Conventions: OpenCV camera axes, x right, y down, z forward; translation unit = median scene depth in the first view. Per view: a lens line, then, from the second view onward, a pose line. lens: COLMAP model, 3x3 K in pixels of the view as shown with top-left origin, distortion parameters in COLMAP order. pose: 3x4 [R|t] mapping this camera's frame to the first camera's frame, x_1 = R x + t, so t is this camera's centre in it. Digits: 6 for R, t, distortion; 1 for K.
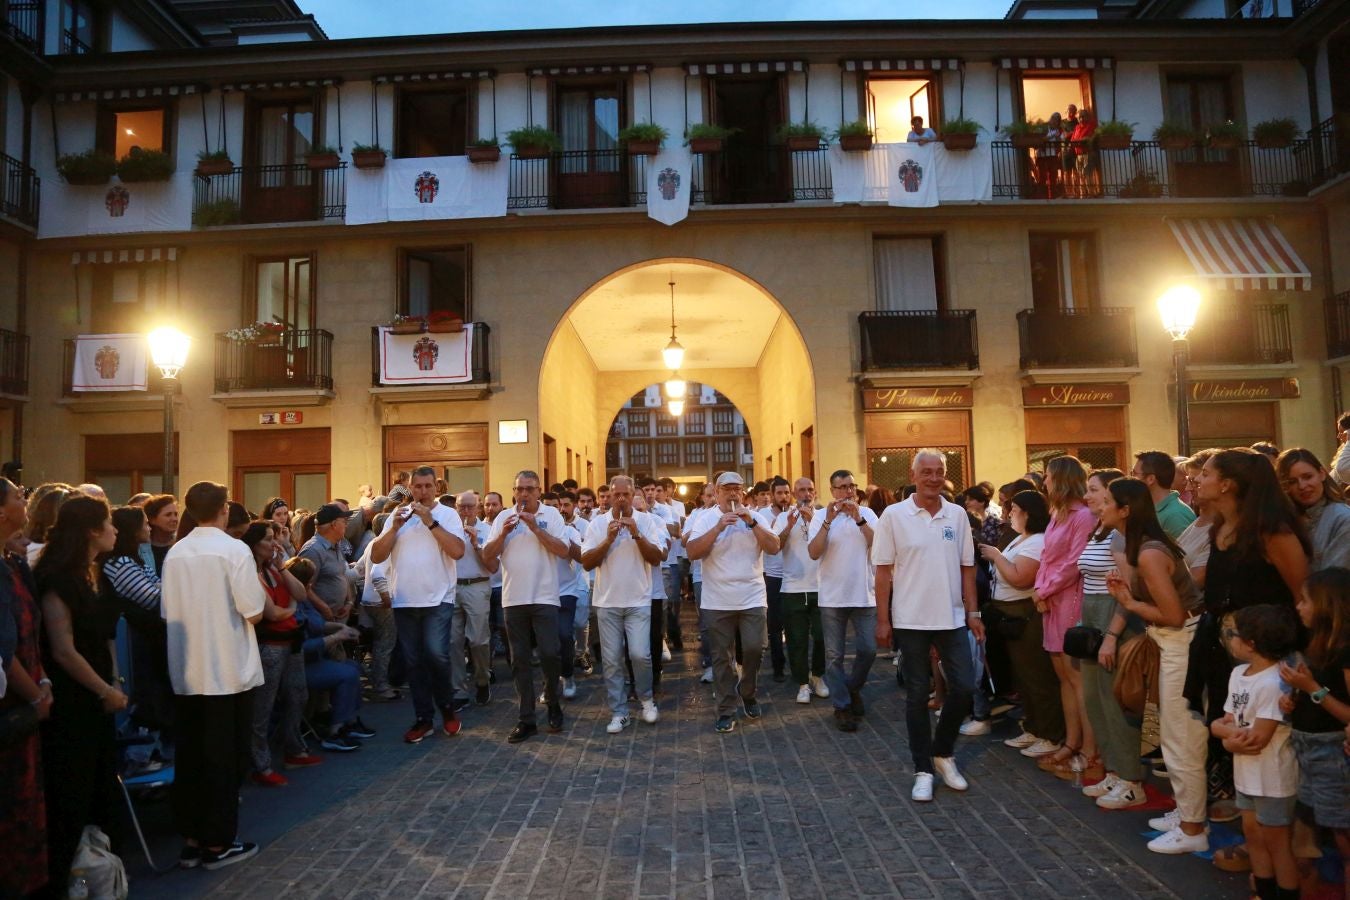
lens RADIAL K [[937.0, 0, 675.0], [0, 937.0, 450.0], [0, 0, 1]] dist [-0.126643, 0.066932]
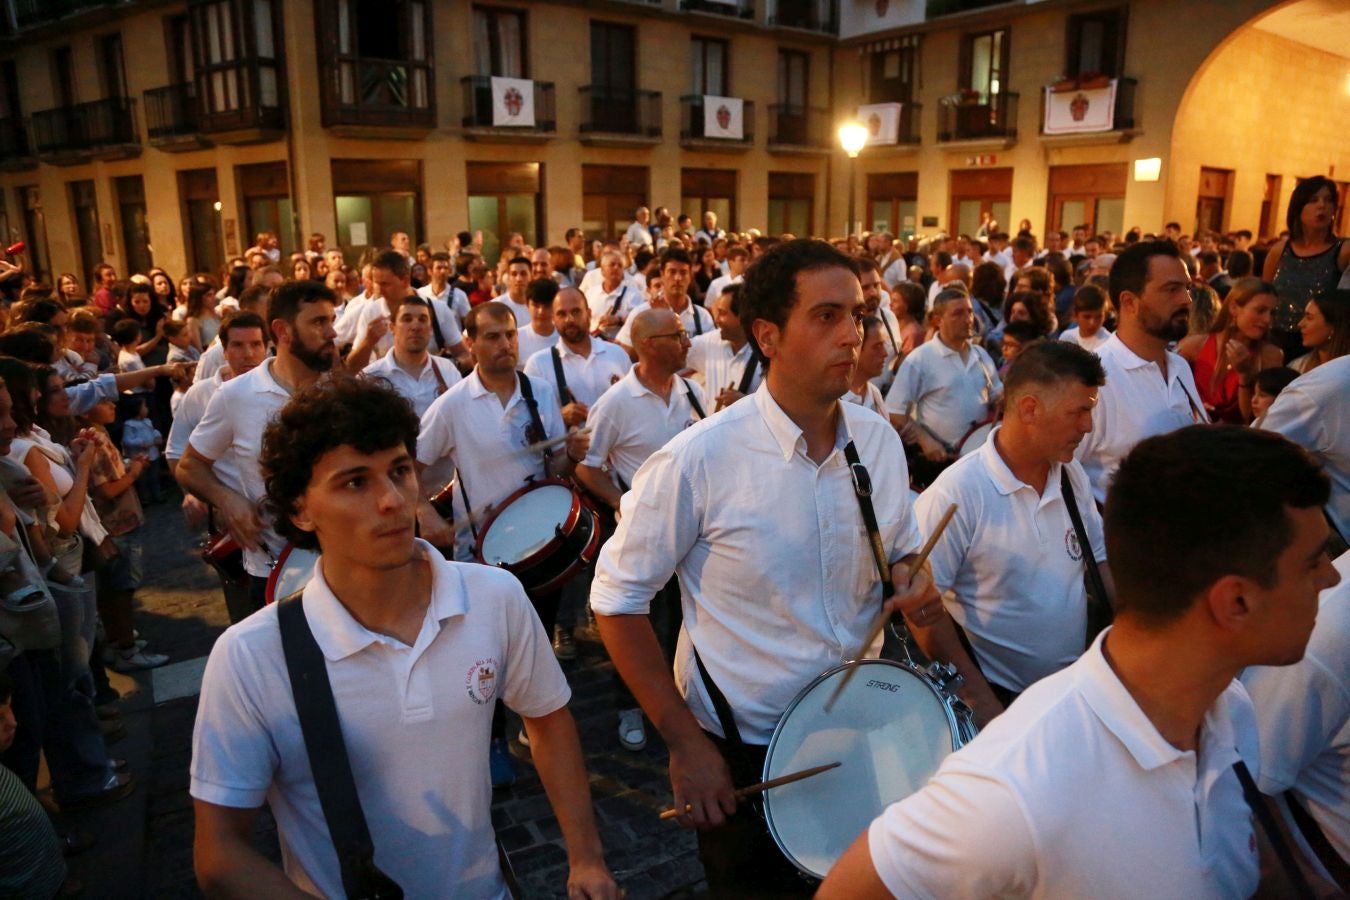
lens RADIAL K [[913.9, 0, 675.0], [0, 913.9, 450.0], [0, 0, 1]] dist [-0.120502, 0.064166]
pose [[0.593939, 0.220228, -0.773781, 0.425110], [0.045331, 0.951114, 0.305494, -0.051468], [0.803232, -0.216521, 0.554920, -0.198205]]
